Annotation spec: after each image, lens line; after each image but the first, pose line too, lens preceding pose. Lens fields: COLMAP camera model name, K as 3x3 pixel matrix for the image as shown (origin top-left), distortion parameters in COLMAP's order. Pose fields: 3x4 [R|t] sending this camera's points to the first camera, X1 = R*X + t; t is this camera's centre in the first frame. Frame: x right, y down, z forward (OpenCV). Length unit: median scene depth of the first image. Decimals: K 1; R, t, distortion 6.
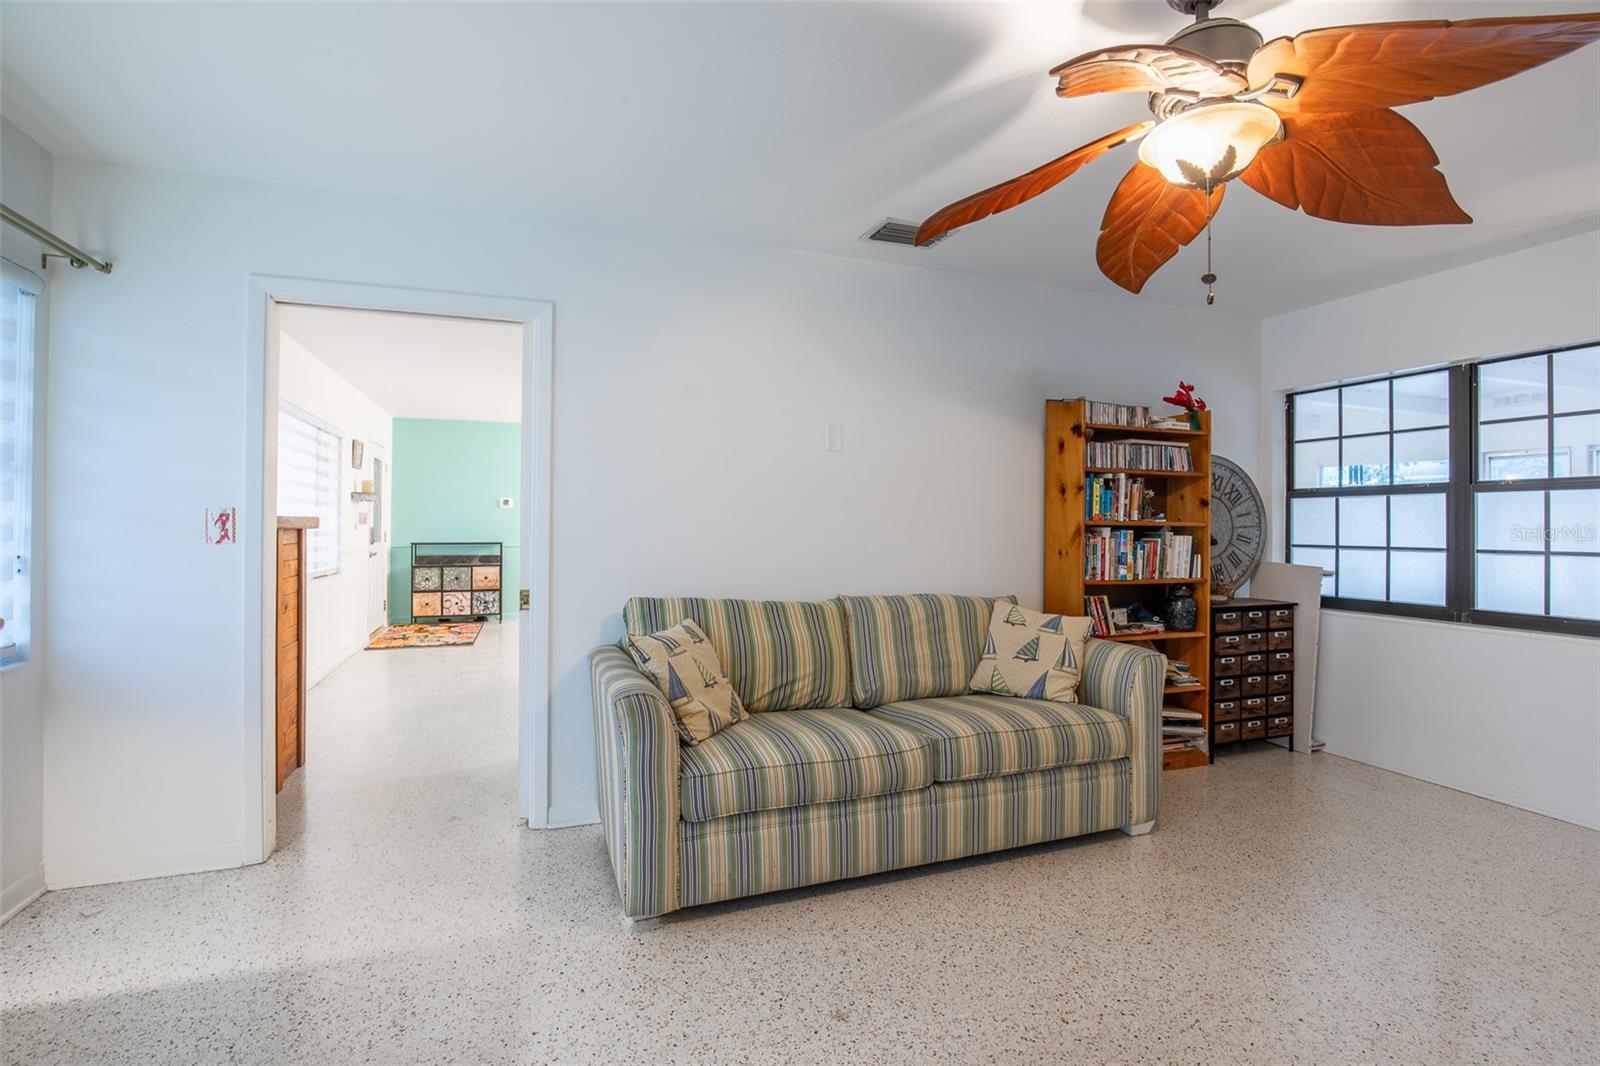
lens RADIAL K [[733.5, 0, 804.4], [0, 733.5, 514.9], [0, 0, 1]] dist [-0.023337, 0.000282]
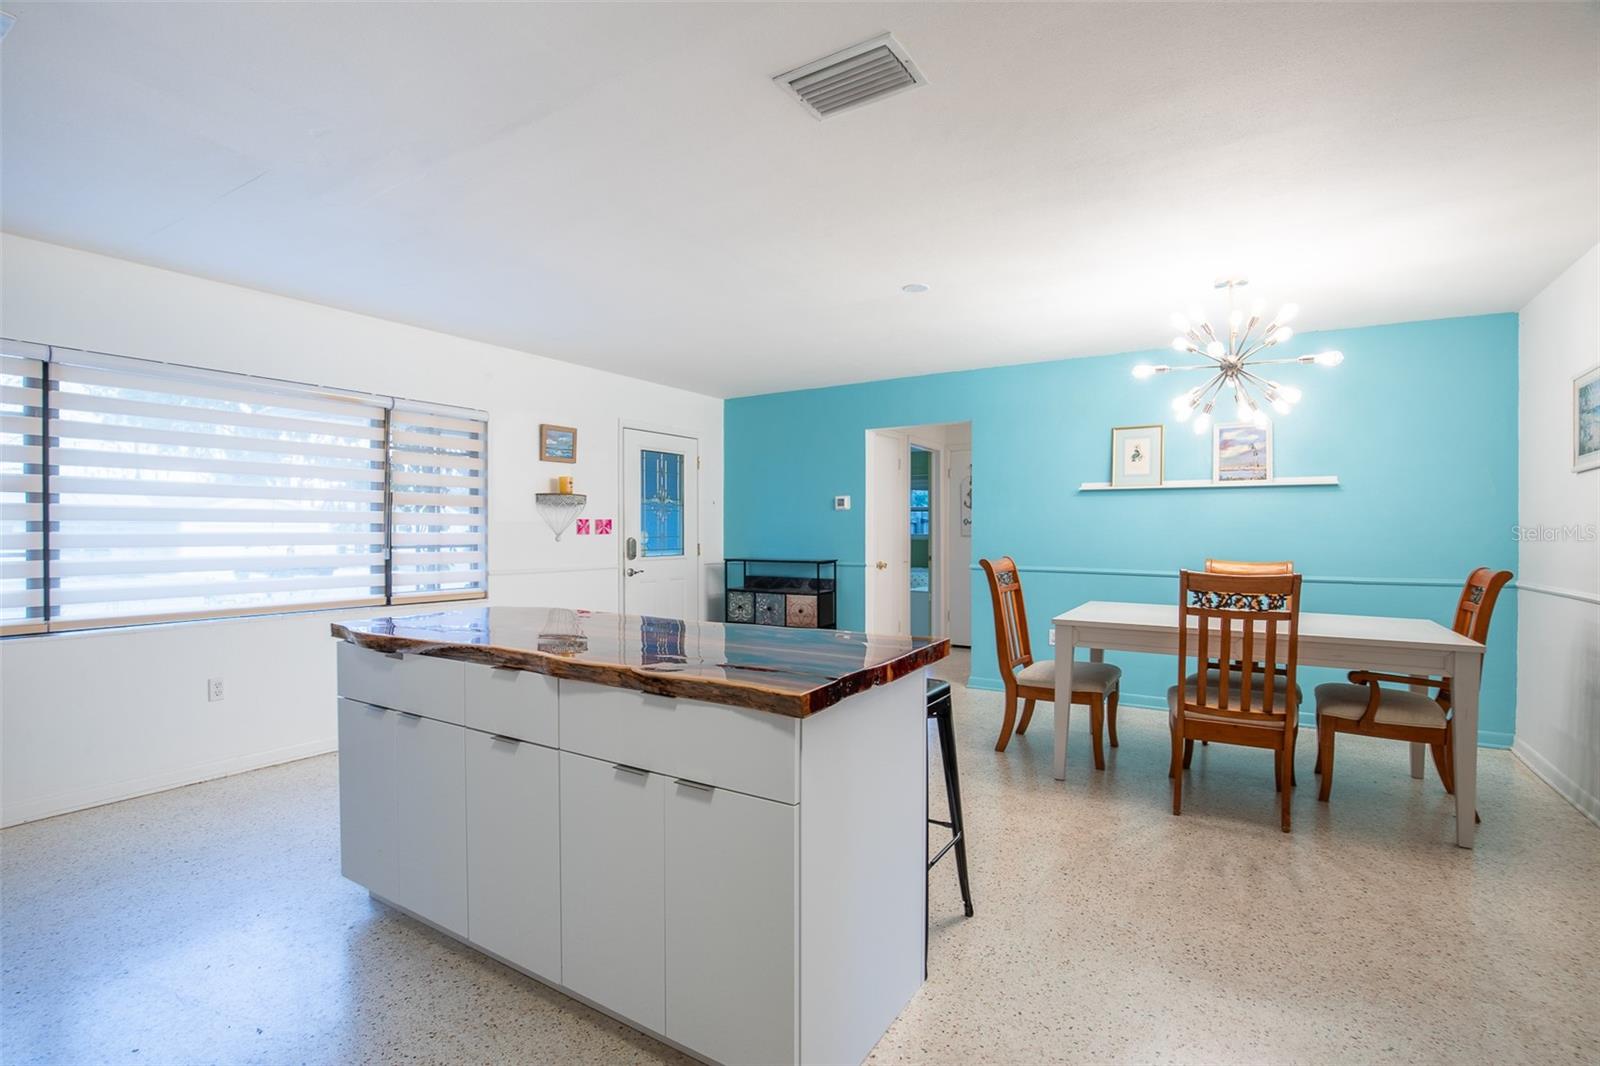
lens RADIAL K [[726.7, 0, 799.5], [0, 726.7, 536.6], [0, 0, 1]] dist [-0.035583, 0.009194]
pose [[0.607973, 0.003560, -0.793950, 0.346743], [0.011050, 0.999855, 0.012945, 0.017832], [0.793881, -0.016643, 0.607846, 1.747517]]
